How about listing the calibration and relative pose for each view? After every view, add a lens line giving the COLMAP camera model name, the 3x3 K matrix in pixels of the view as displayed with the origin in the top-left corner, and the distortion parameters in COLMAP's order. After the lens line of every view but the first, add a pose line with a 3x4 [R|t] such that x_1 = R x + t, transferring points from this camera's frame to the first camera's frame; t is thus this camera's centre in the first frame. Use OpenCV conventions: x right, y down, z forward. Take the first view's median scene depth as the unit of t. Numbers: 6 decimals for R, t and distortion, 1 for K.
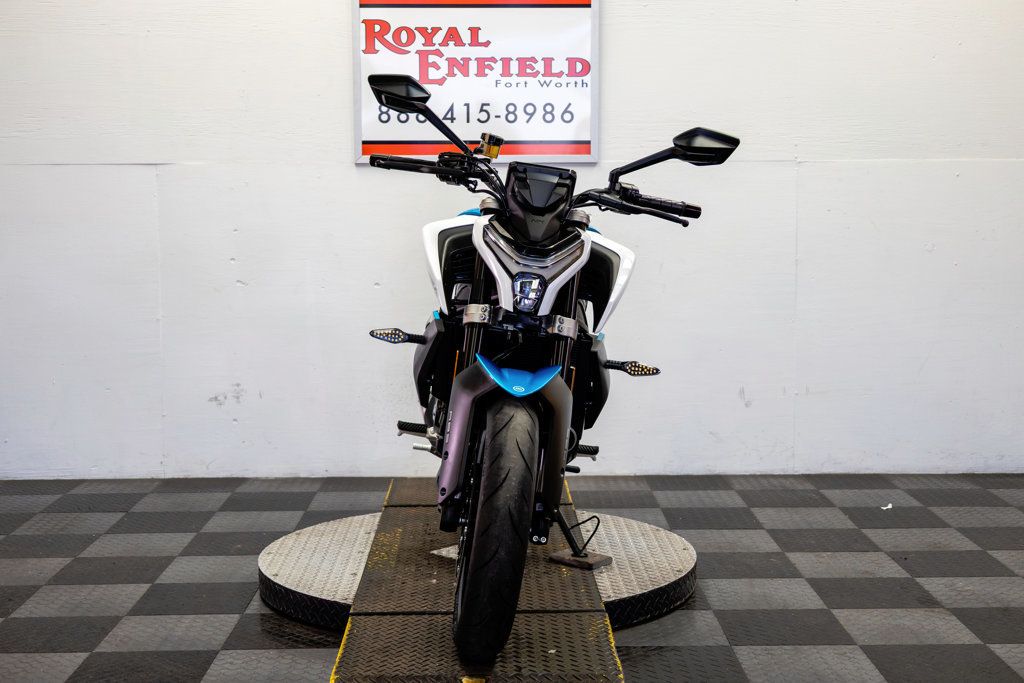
lens RADIAL K [[1430.7, 0, 510.8], [0, 1430.7, 343.3], [0, 0, 1]] dist [0.008997, 0.000000]
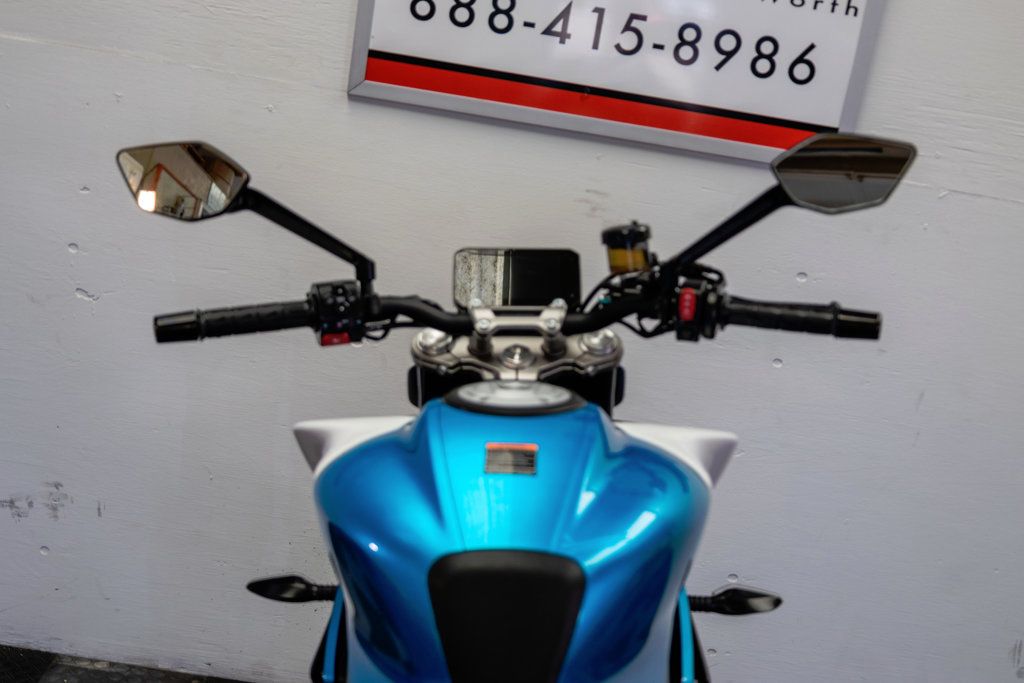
lens RADIAL K [[1430.7, 0, 509.9], [0, 1430.7, 345.9], [0, 0, 1]] dist [0.008997, 0.000000]
pose [[0.986238, 0.163331, 0.025629, -0.054077], [-0.165319, 0.972513, 0.163976, -0.132160], [0.001858, -0.165956, 0.986131, 0.516254]]
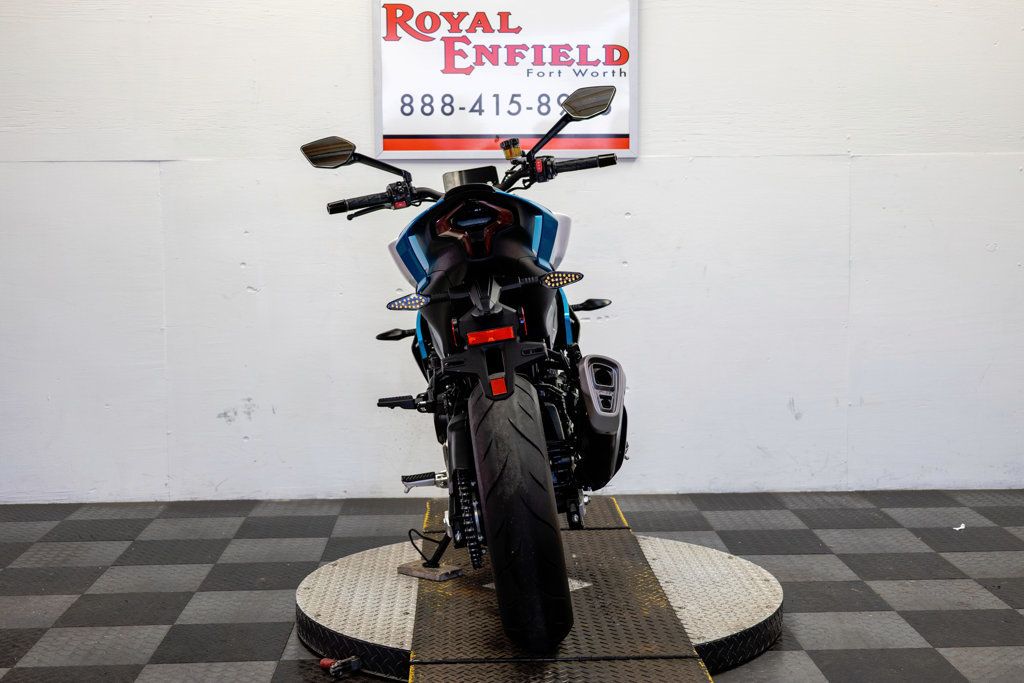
lens RADIAL K [[1430.7, 0, 509.7], [0, 1430.7, 341.7], [0, 0, 1]] dist [0.008997, 0.000000]
pose [[0.999759, -0.006244, 0.021065, -0.042625], [0.006366, 0.999963, -0.005743, -0.002006], [-0.021029, 0.005876, 0.999762, 0.073981]]
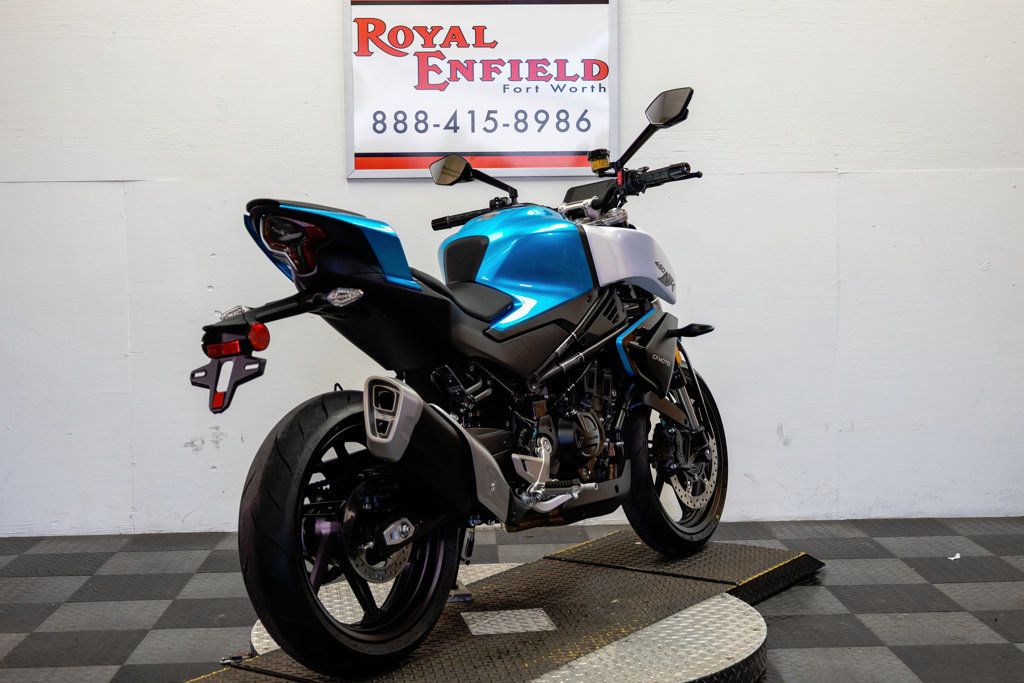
lens RADIAL K [[1430.7, 0, 511.4], [0, 1430.7, 341.9], [0, 0, 1]] dist [0.008997, 0.000000]
pose [[0.999667, -0.010628, 0.023507, -0.028472], [0.011263, 0.999570, -0.027065, 0.001848], [-0.023209, 0.027320, 0.999357, 0.106779]]
